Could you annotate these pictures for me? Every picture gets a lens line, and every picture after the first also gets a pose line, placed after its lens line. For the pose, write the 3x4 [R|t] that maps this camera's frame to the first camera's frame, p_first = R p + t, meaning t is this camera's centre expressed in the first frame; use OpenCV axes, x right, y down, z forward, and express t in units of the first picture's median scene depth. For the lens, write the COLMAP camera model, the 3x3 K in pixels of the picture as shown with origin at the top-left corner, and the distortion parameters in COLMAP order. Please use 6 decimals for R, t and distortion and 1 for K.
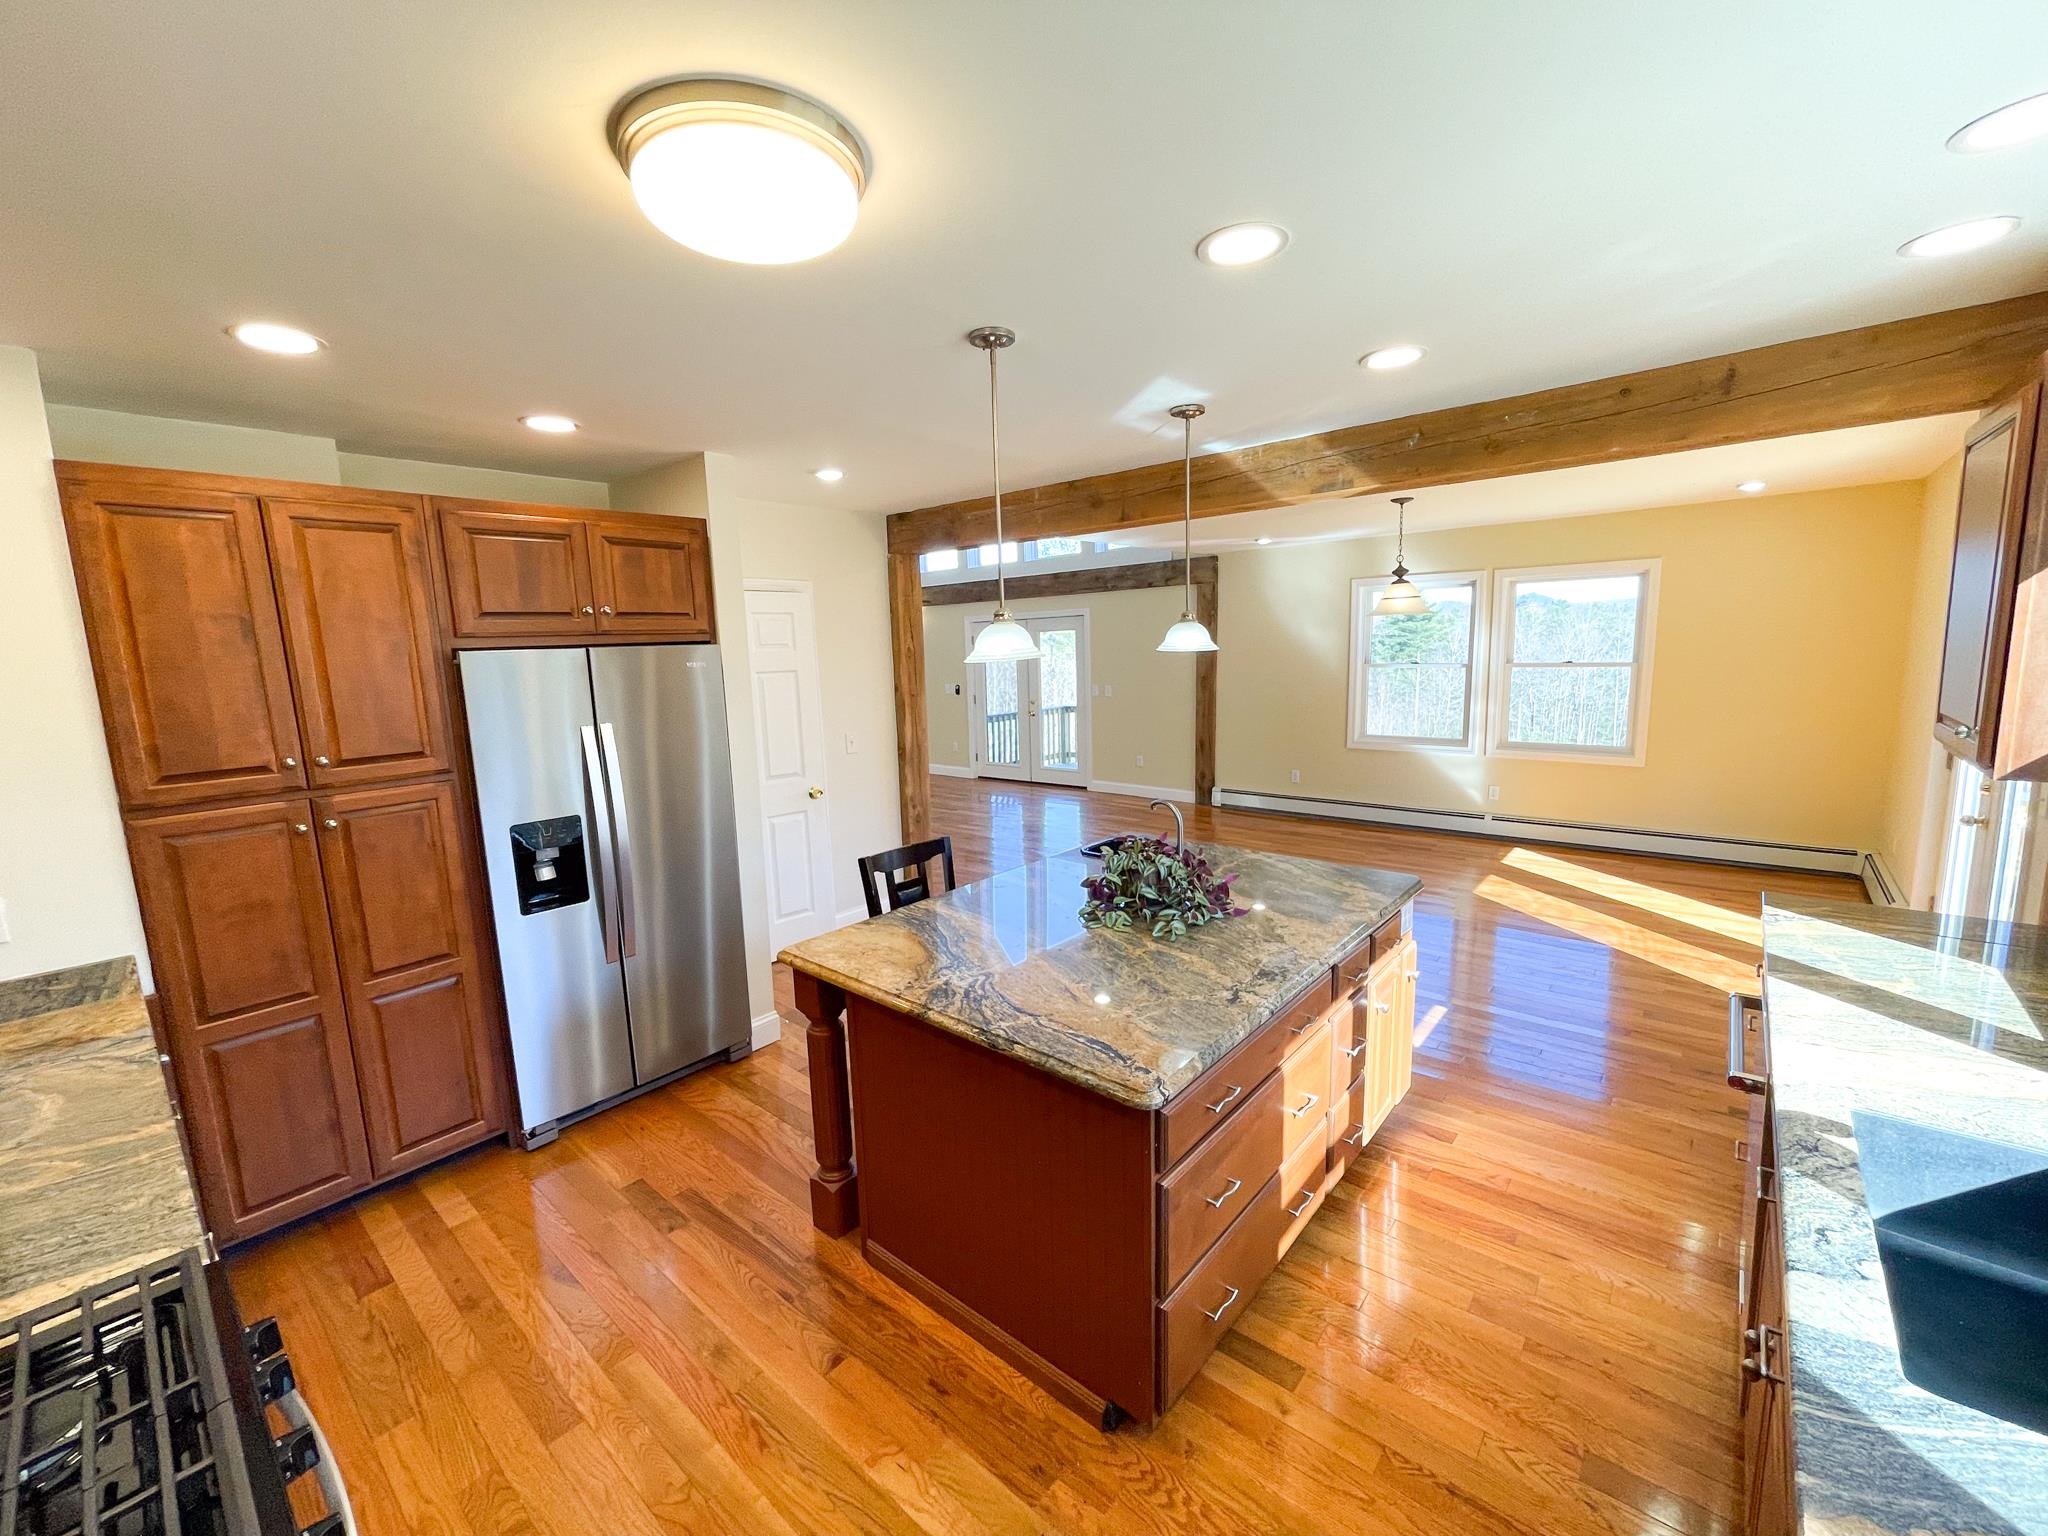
lens RADIAL K [[828.0, 0, 1023.1], [0, 828.0, 772.3], [0, 0, 1]] dist [-0.009557, -0.000036]
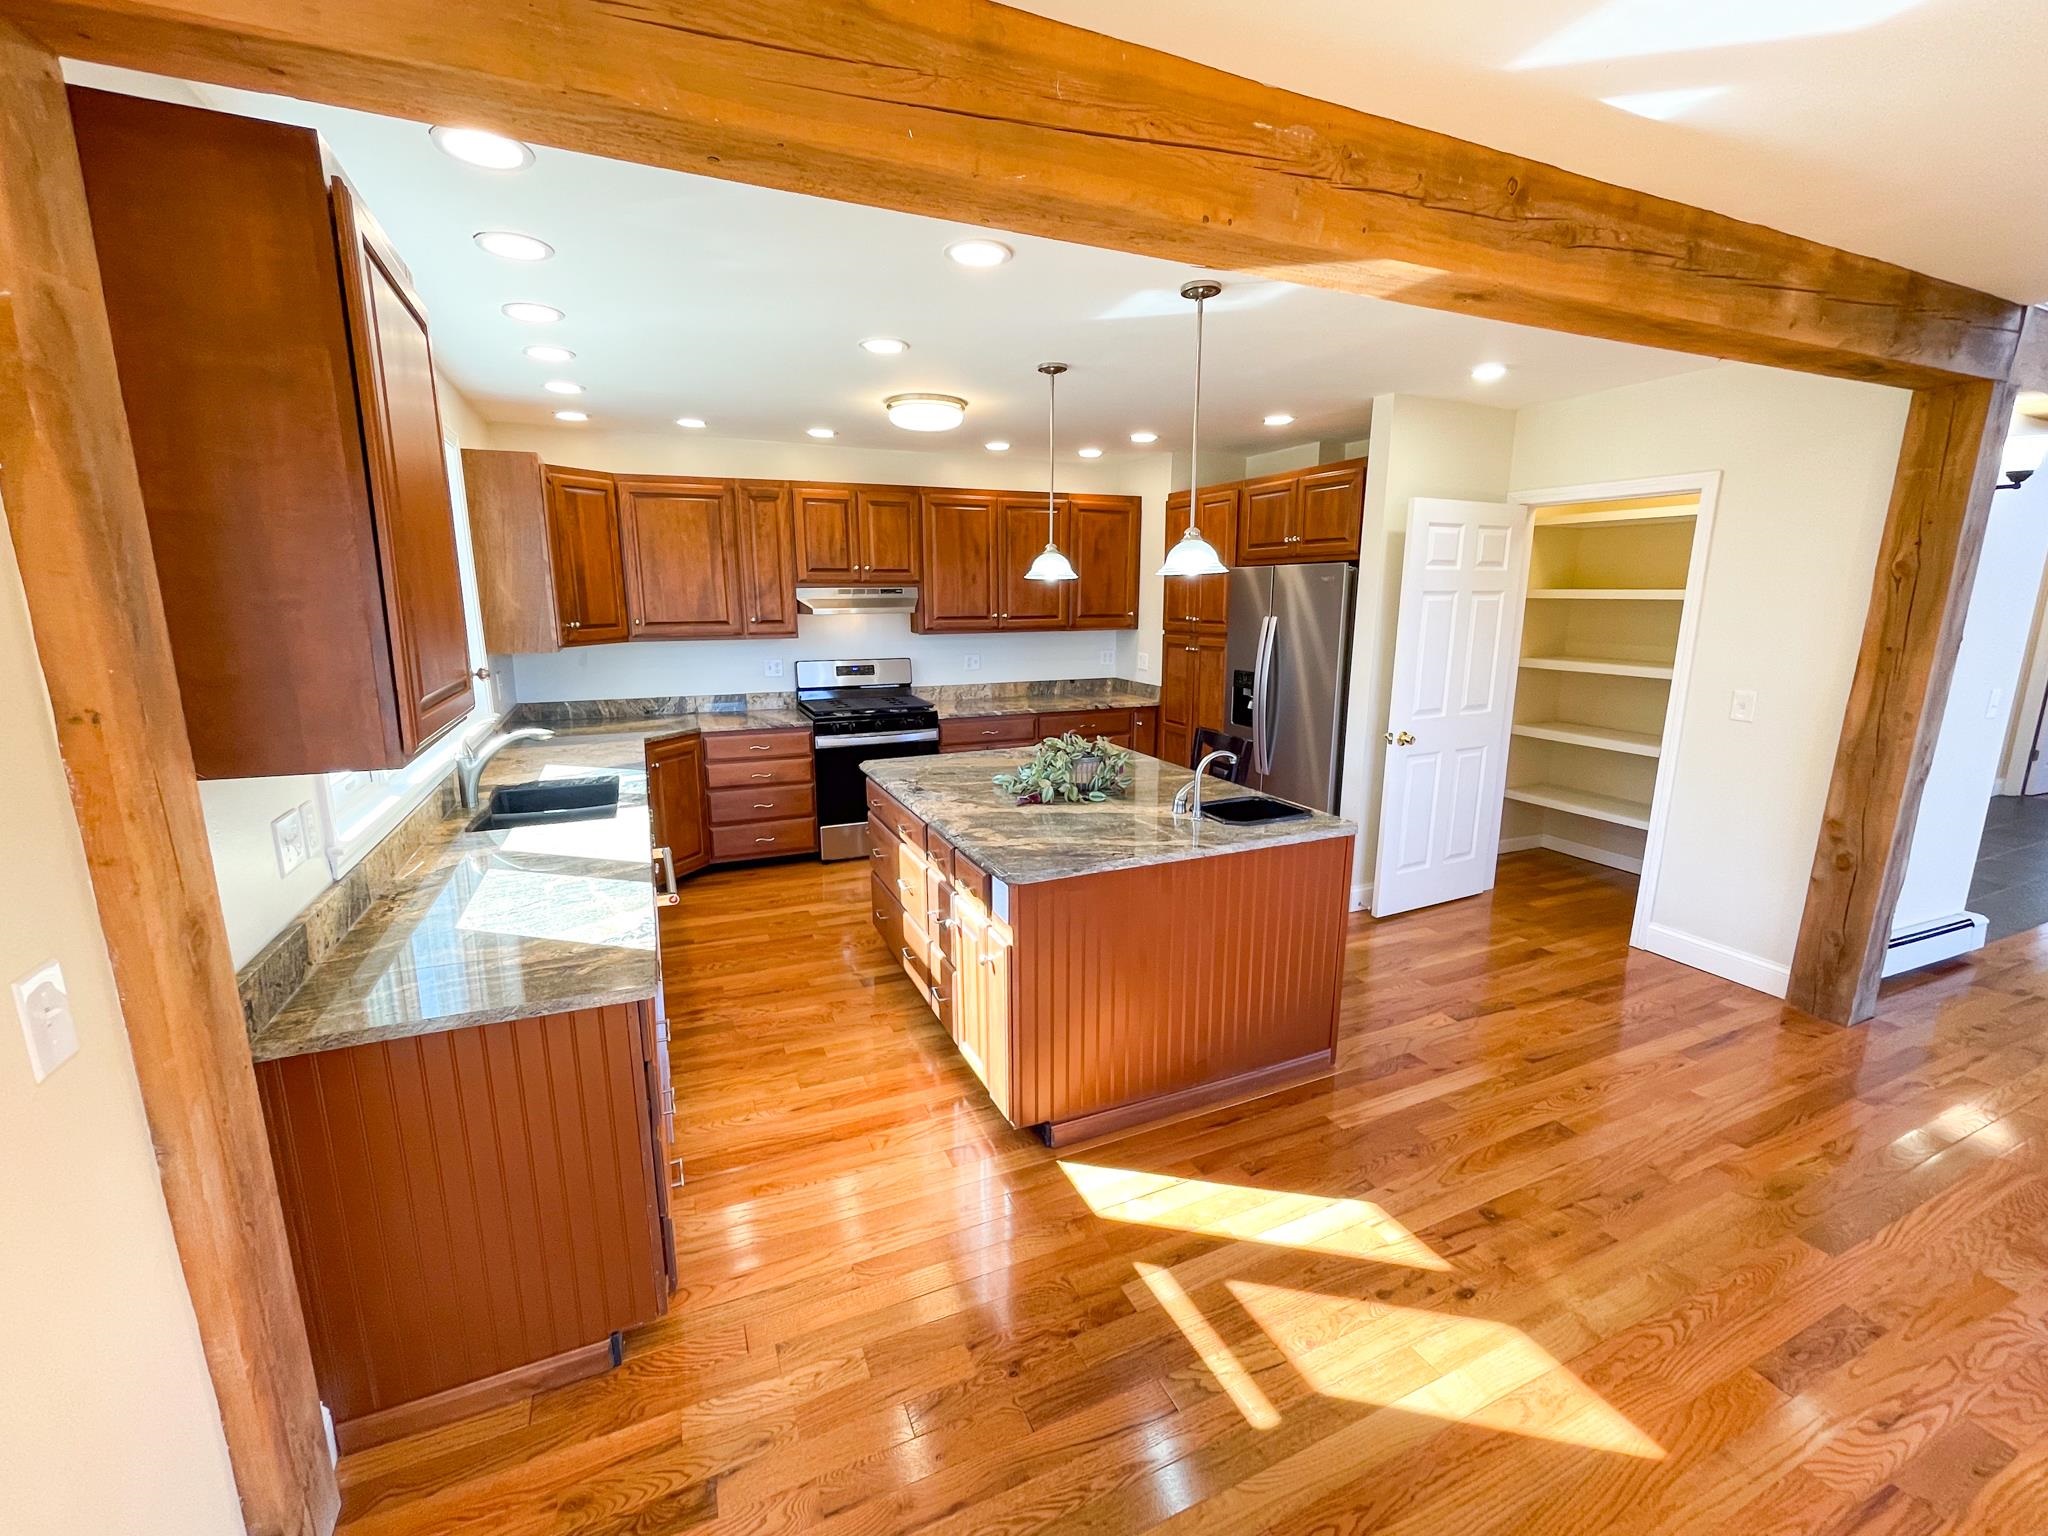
lens RADIAL K [[878.0, 0, 1020.7], [0, 878.0, 771.0], [0, 0, 1]] dist [-0.004701, 0.000098]
pose [[-0.439141, 0.214488, -0.872439, 0.632585], [-0.120507, 0.948246, 0.293782, -0.112557], [0.890299, 0.234147, -0.390567, 0.700043]]
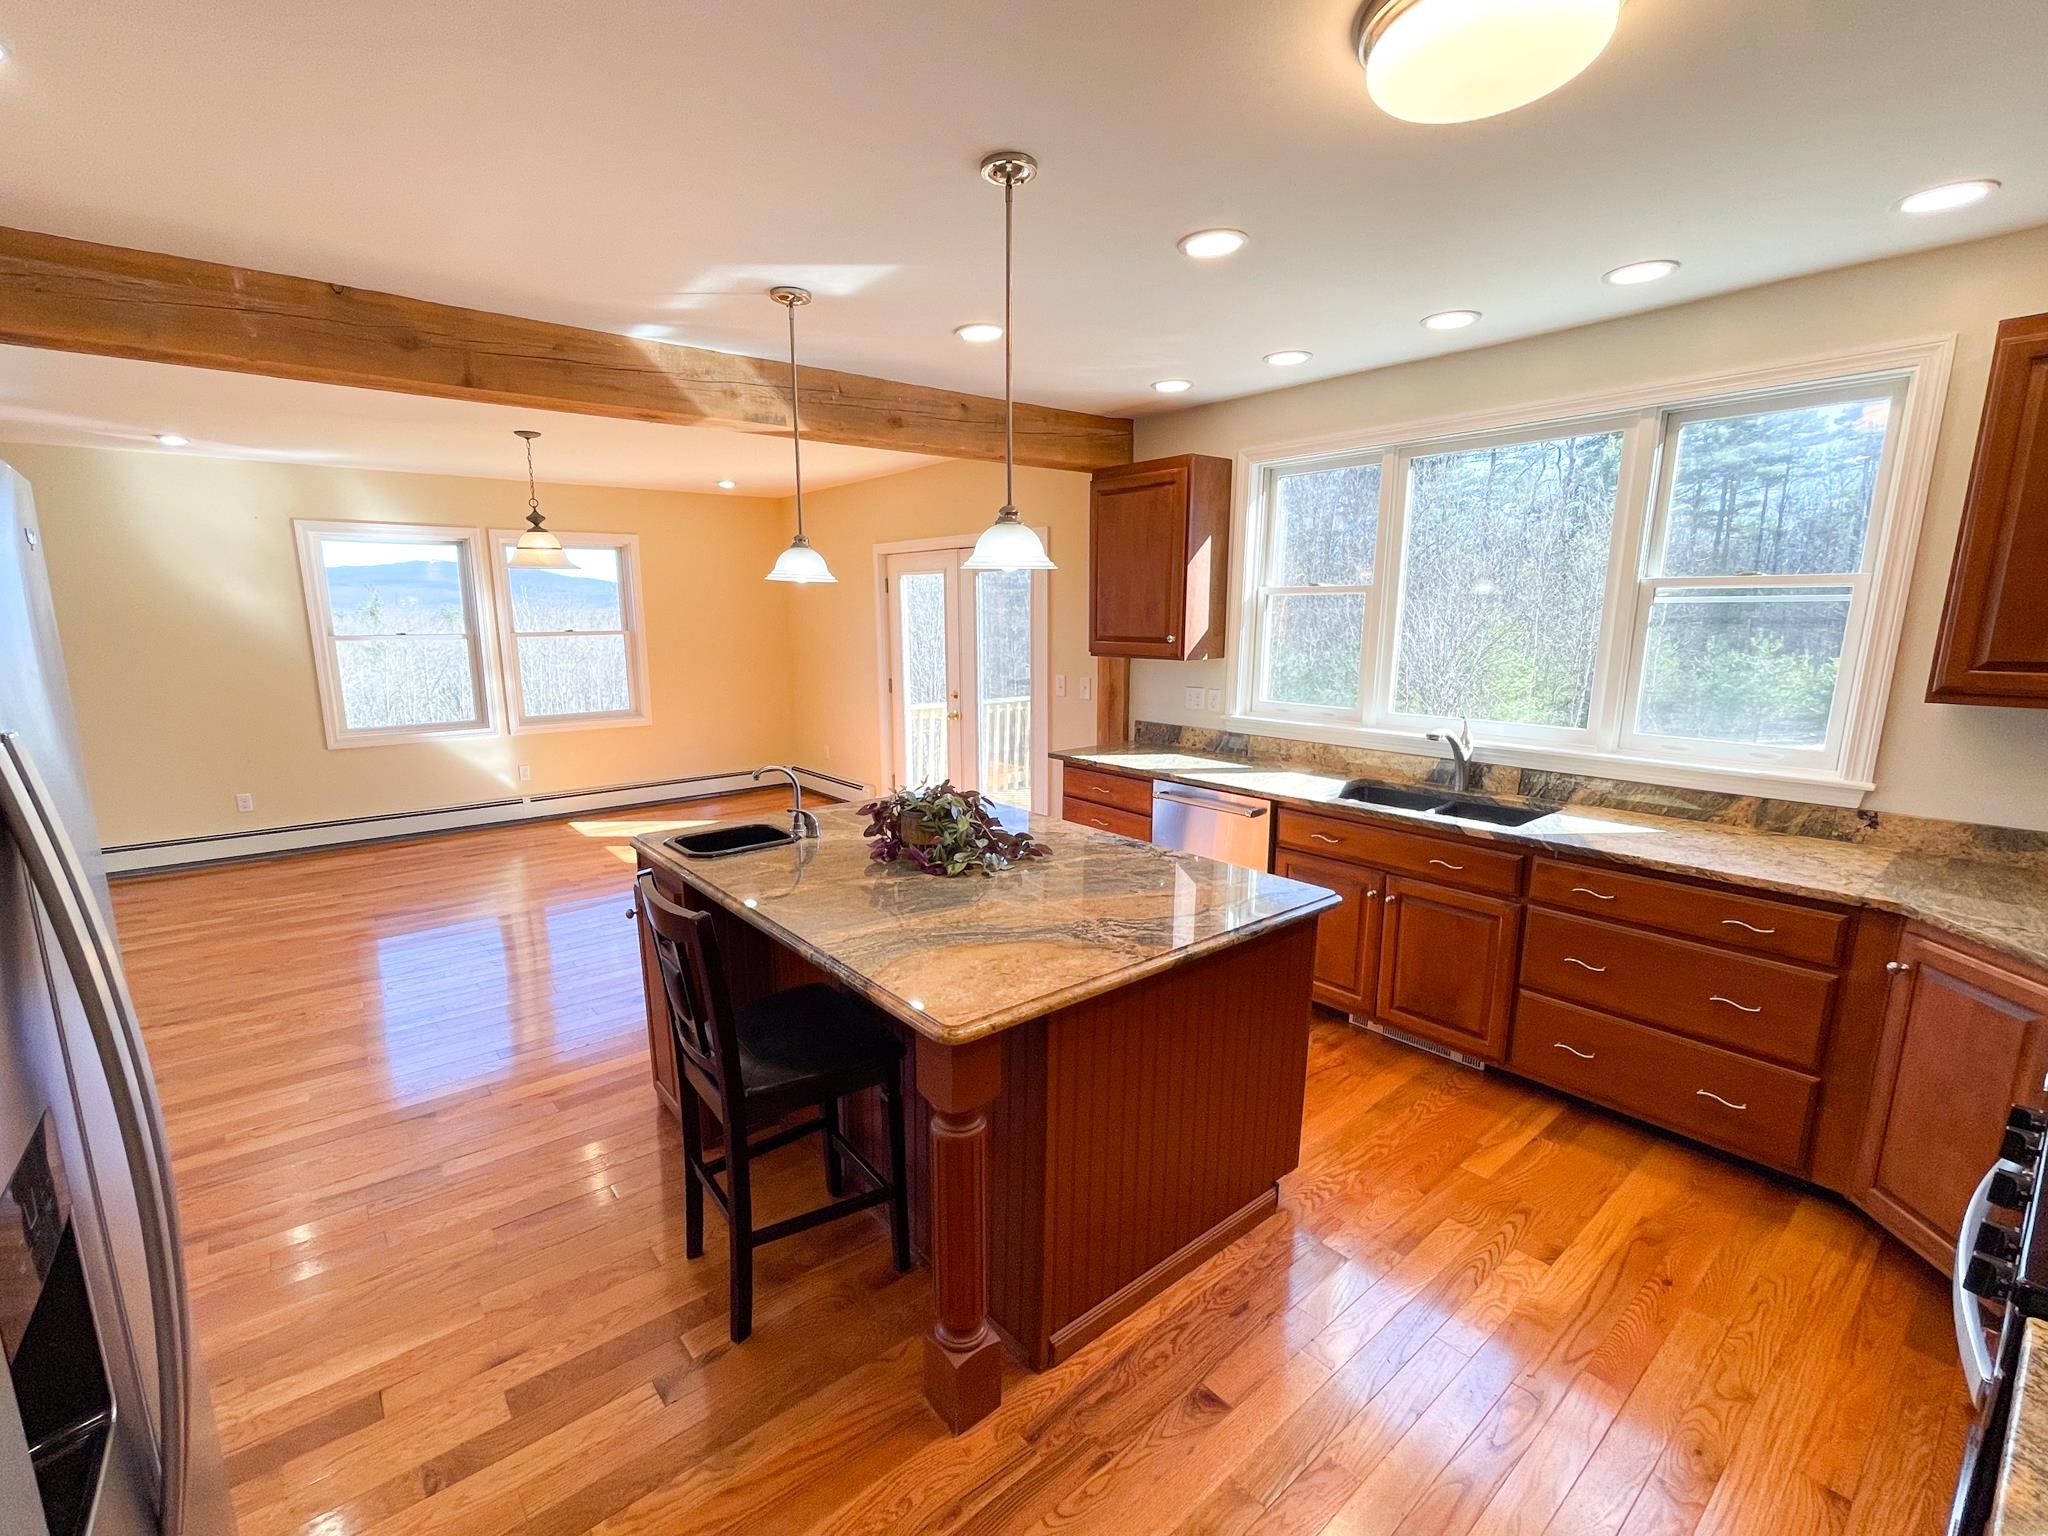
lens RADIAL K [[902.4, 0, 991.1], [0, 902.4, 788.8], [0, 0, 1]] dist [-0.015876, -0.000049]
pose [[0.182469, -0.159841, 0.970132, -0.393884], [0.149705, 0.979709, 0.133261, -0.017376], [-0.971748, 0.120918, 0.202696, 0.358765]]
